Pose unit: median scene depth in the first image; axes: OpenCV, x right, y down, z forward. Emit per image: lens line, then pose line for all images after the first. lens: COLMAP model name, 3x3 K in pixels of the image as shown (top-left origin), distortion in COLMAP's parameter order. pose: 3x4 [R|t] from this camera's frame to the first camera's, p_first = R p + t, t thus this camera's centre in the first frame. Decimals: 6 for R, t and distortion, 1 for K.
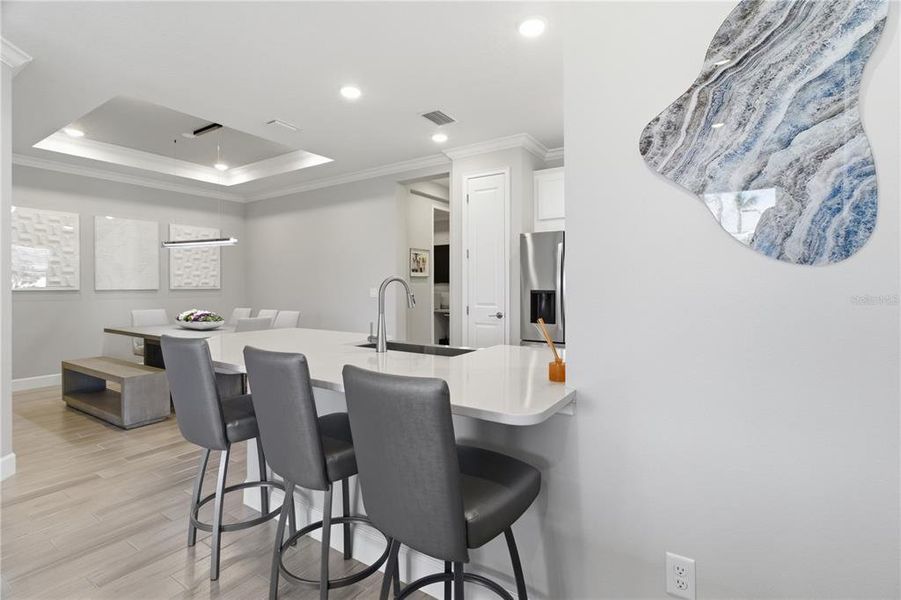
lens RADIAL K [[425.9, 0, 440.6], [0, 425.9, 285.6], [0, 0, 1]] dist [-0.000969, 0.006016]
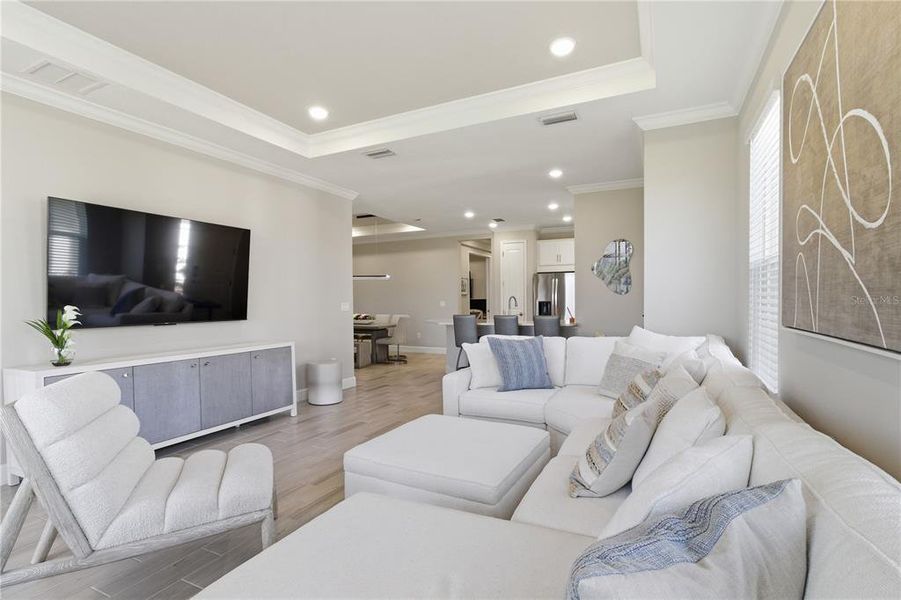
lens RADIAL K [[437.8, 0, 450.1], [0, 437.8, 304.7], [0, 0, 1]] dist [-0.005453, 0.000024]
pose [[0.989750, -0.009387, 0.142505, -0.526781], [0.007922, 0.999910, 0.010846, 0.001027], [-0.142594, -0.009606, 0.989735, -1.060035]]
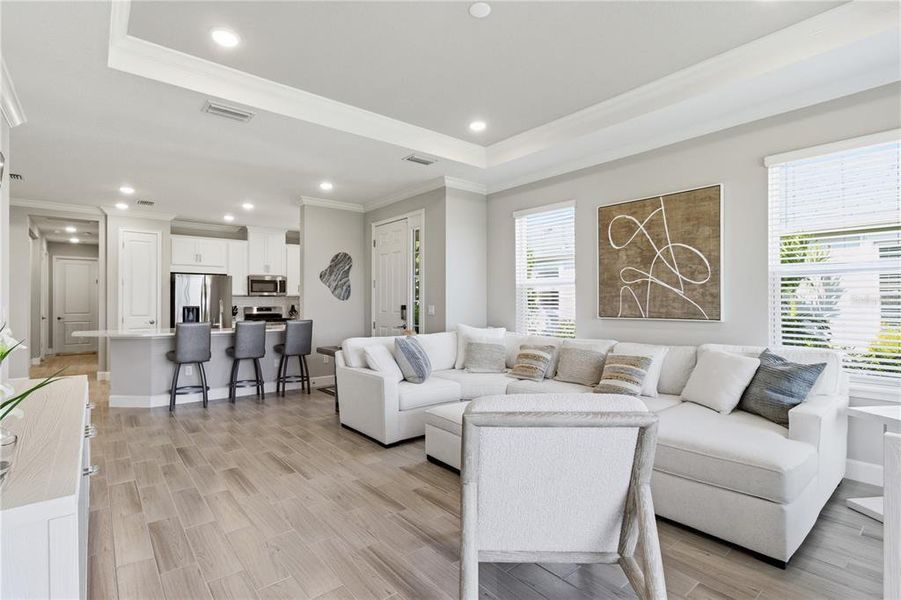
lens RADIAL K [[425.9, 0, 451.6], [0, 425.9, 301.9], [0, 0, 1]] dist [-0.000969, 0.006016]
pose [[0.267096, 0.003508, 0.963664, -1.219782], [0.000094, 0.999993, -0.003666, -0.000030], [-0.963670, 0.001070, 0.267093, -0.566086]]
